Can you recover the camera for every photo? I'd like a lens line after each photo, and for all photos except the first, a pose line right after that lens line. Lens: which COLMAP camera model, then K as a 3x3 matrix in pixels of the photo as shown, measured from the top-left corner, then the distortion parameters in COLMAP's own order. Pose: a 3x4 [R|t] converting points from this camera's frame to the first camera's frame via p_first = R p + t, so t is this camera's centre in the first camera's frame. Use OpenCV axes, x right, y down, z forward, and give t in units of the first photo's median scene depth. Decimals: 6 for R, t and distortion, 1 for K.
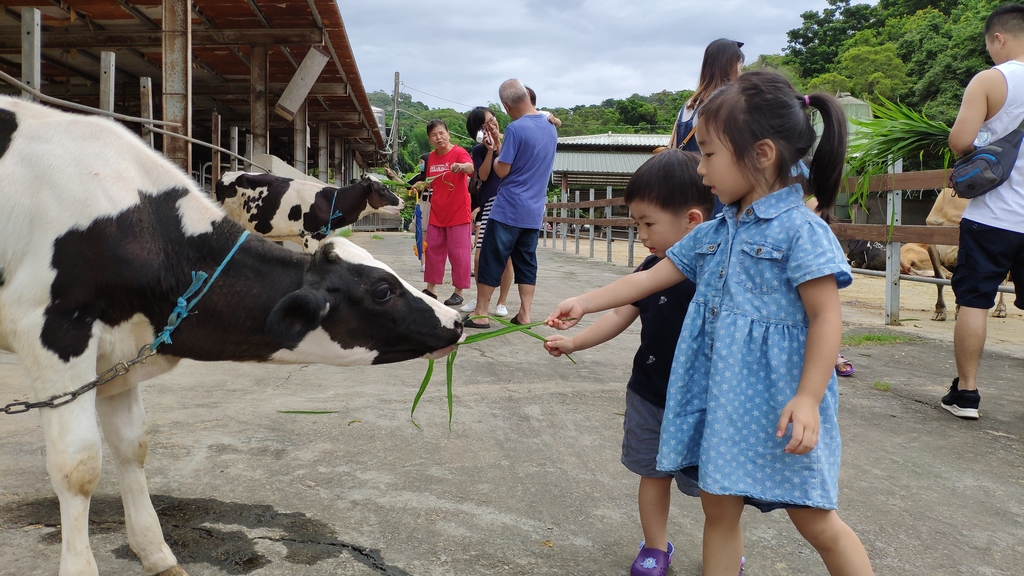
lens RADIAL K [[780.9, 0, 512.1], [0, 780.9, 282.5], [0, 0, 1]] dist [0.108397, -0.270092]
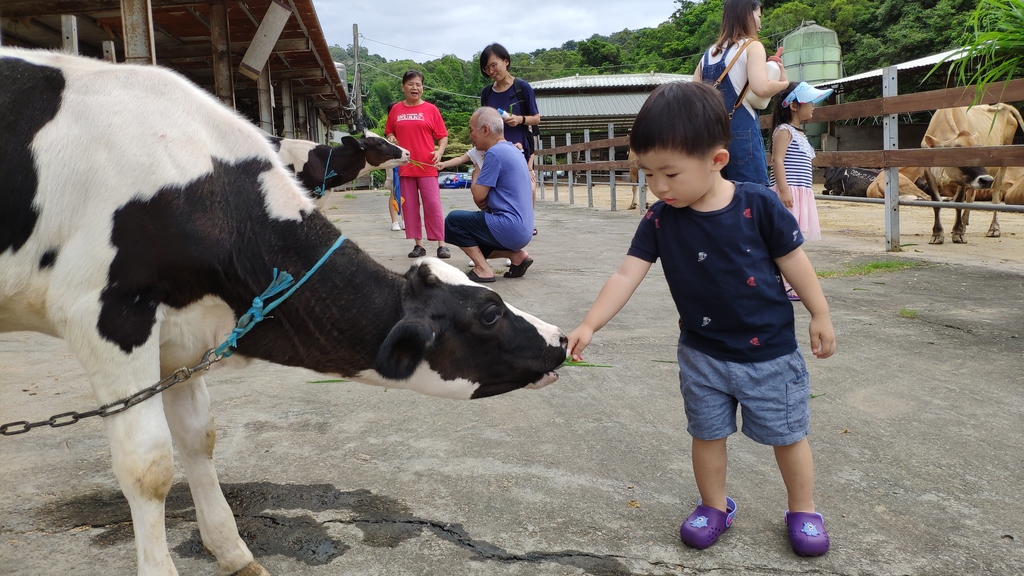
lens RADIAL K [[780.9, 0, 512.1], [0, 780.9, 282.5], [0, 0, 1]] dist [0.108397, -0.270092]
pose [[0.997421, -0.065381, 0.029602, -0.089907], [0.063375, 0.995919, 0.064250, -0.003254], [-0.033682, -0.062208, 0.997495, 0.061797]]
